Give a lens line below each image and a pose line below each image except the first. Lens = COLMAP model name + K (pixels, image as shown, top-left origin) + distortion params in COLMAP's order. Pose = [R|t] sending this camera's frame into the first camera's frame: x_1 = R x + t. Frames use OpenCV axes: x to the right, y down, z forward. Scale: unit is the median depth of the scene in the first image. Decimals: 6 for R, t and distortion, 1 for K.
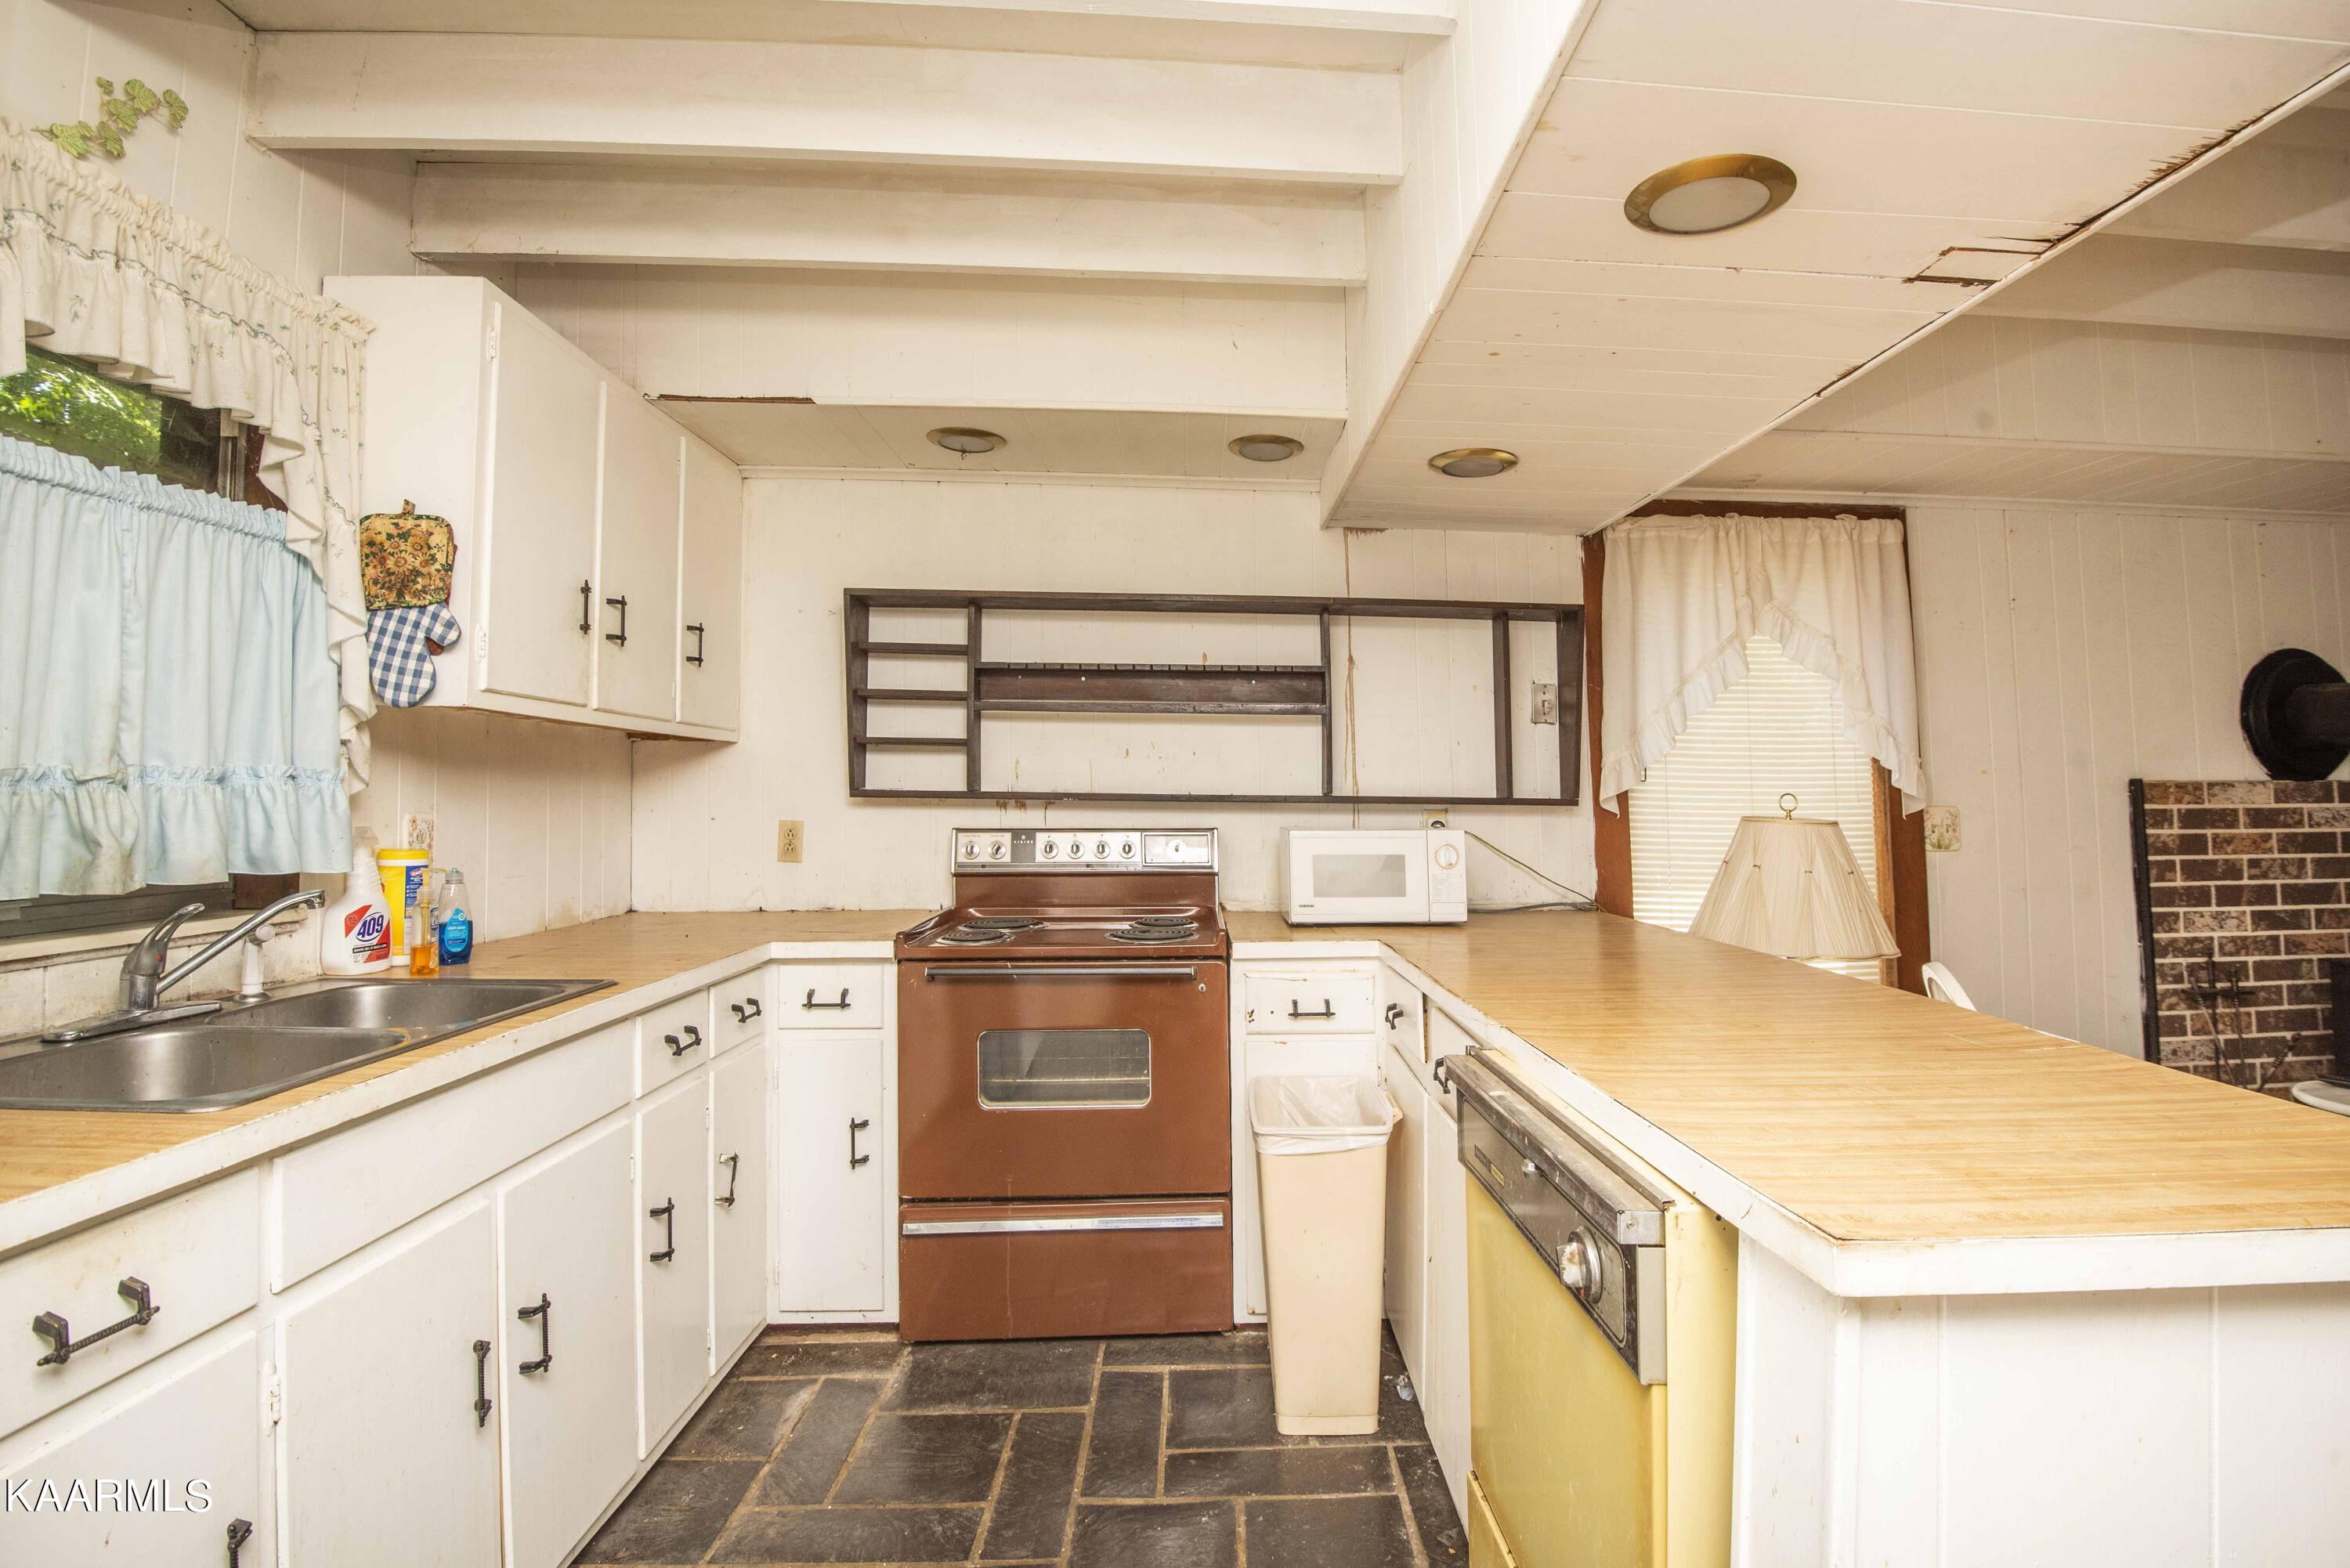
lens RADIAL K [[1101.5, 0, 1206.6], [0, 1101.5, 766.1], [0, 0, 1]] dist [-0.000142, -0.027588]
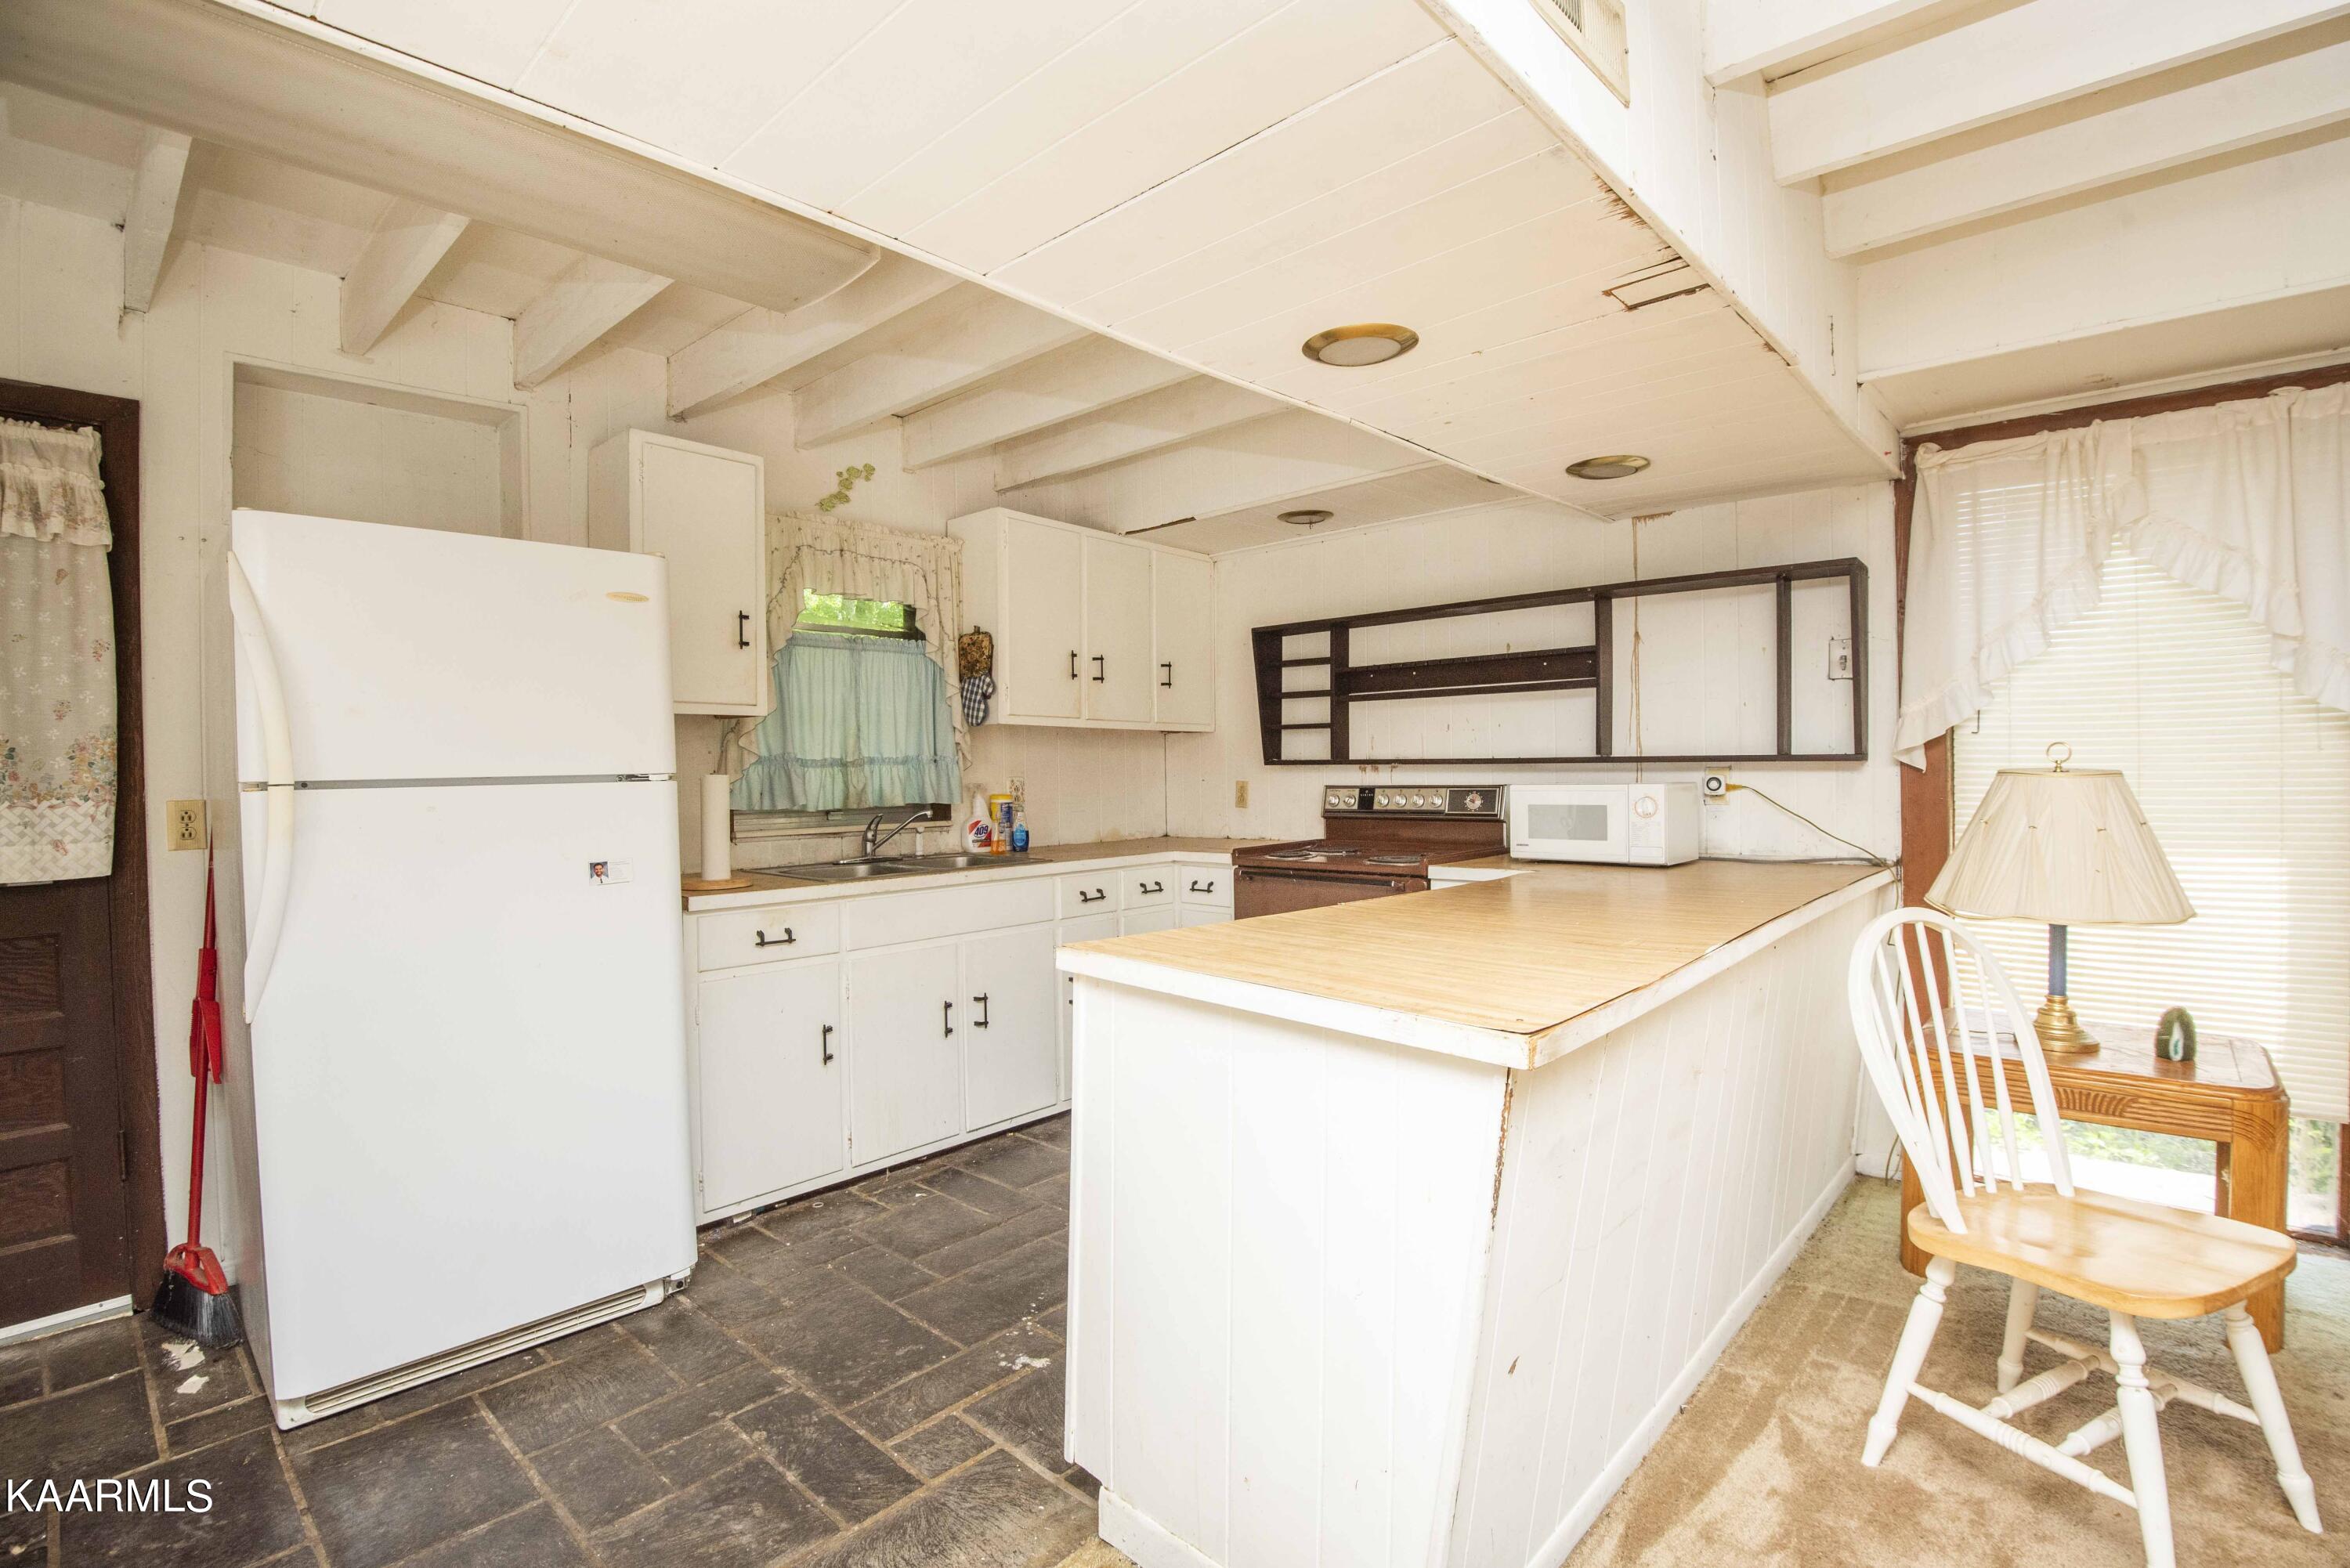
lens RADIAL K [[1069.0, 0, 1182.8], [0, 1069.0, 788.4], [0, 0, 1]] dist [-0.000375, -0.024054]
pose [[0.720627, -0.000193, -0.693323, 0.600550], [0.036369, 0.998634, 0.037523, 0.002511], [0.692368, -0.052255, 0.719649, -0.130370]]
